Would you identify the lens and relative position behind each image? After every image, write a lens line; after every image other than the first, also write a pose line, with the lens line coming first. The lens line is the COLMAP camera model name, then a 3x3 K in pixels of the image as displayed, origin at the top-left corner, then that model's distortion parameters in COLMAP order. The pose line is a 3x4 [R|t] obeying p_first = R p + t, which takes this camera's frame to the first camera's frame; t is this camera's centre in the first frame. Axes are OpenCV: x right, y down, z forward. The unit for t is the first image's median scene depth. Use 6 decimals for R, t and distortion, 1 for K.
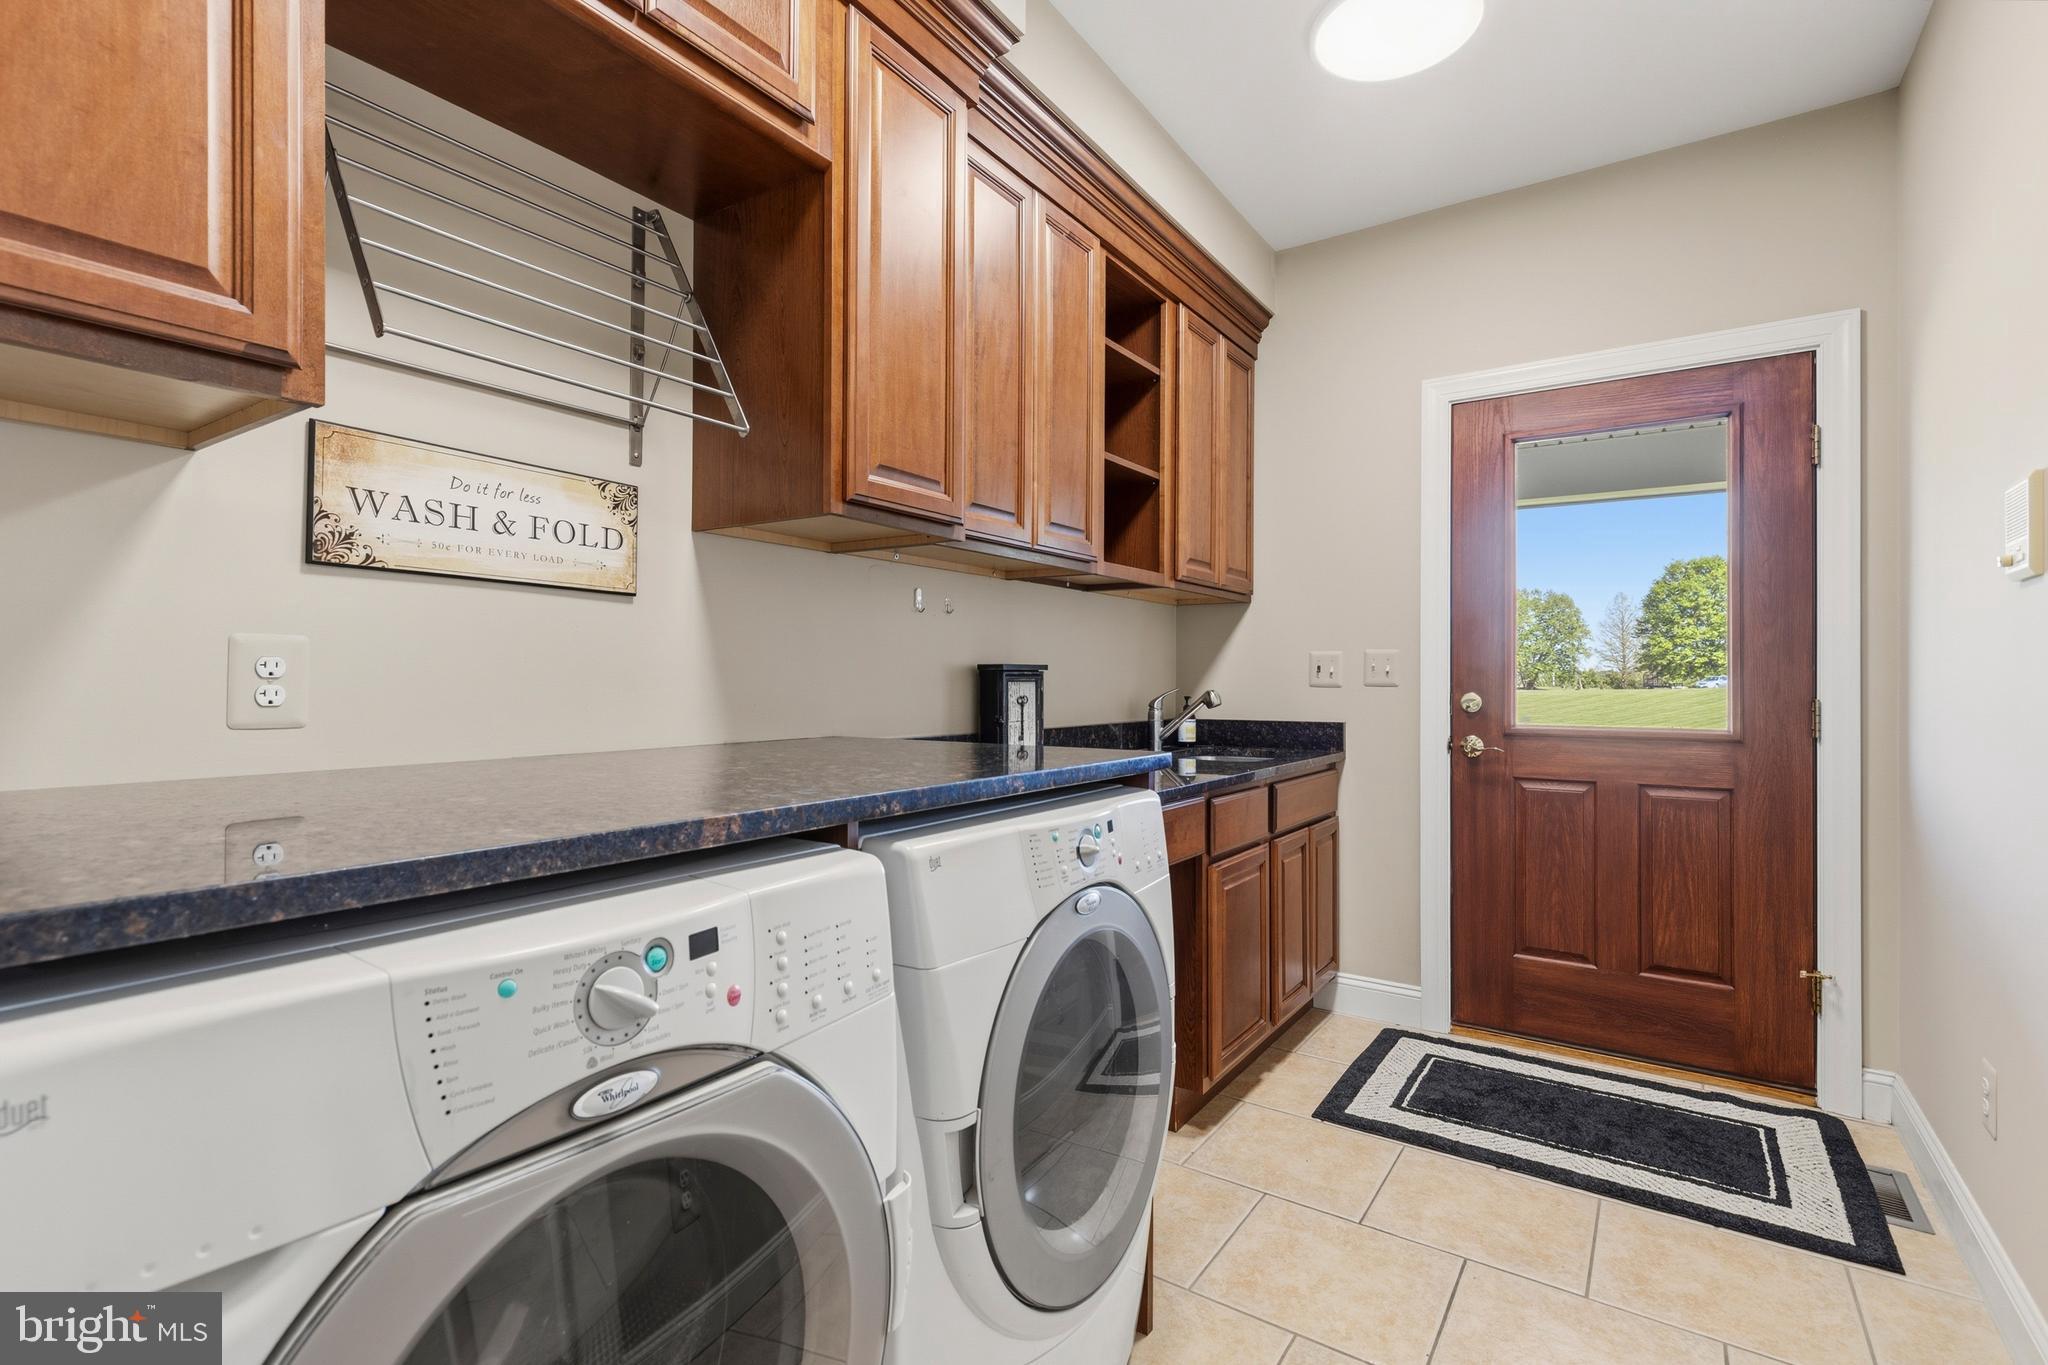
lens RADIAL K [[941.2, 0, 1026.1], [0, 941.2, 675.5], [0, 0, 1]] dist [0.003381, 0.000489]
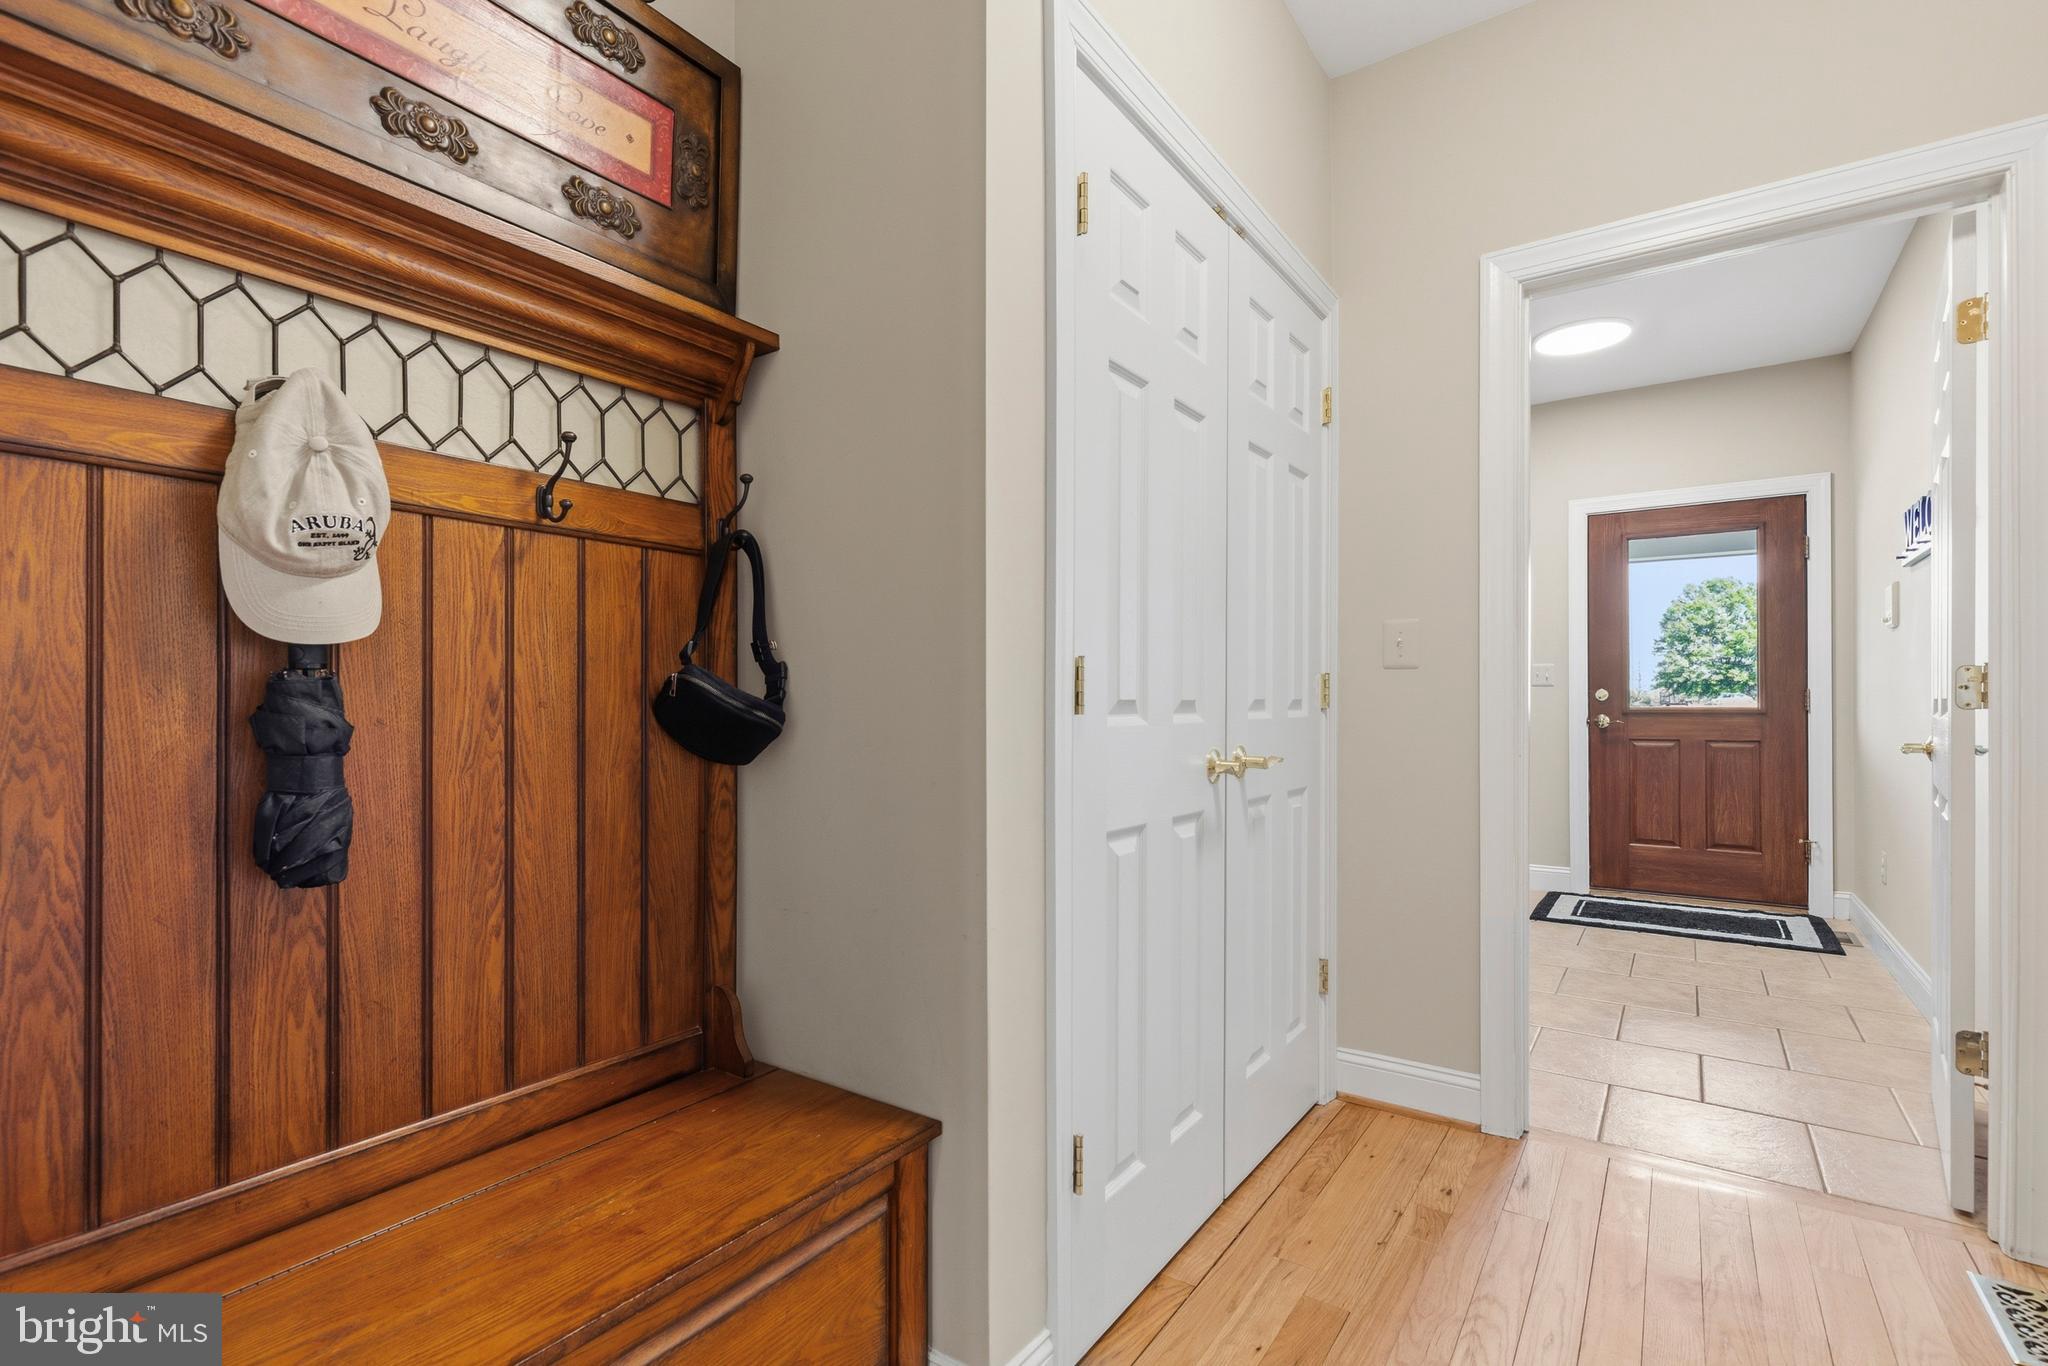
lens RADIAL K [[941.2, 0, 1022.9], [0, 941.2, 696.9], [0, 0, 1]] dist [0.003381, 0.000489]
pose [[0.999912, -0.004643, -0.012441, -0.561160], [0.004642, 0.999989, -0.000097, 0.028117], [0.012441, 0.000039, 0.999923, -0.720966]]
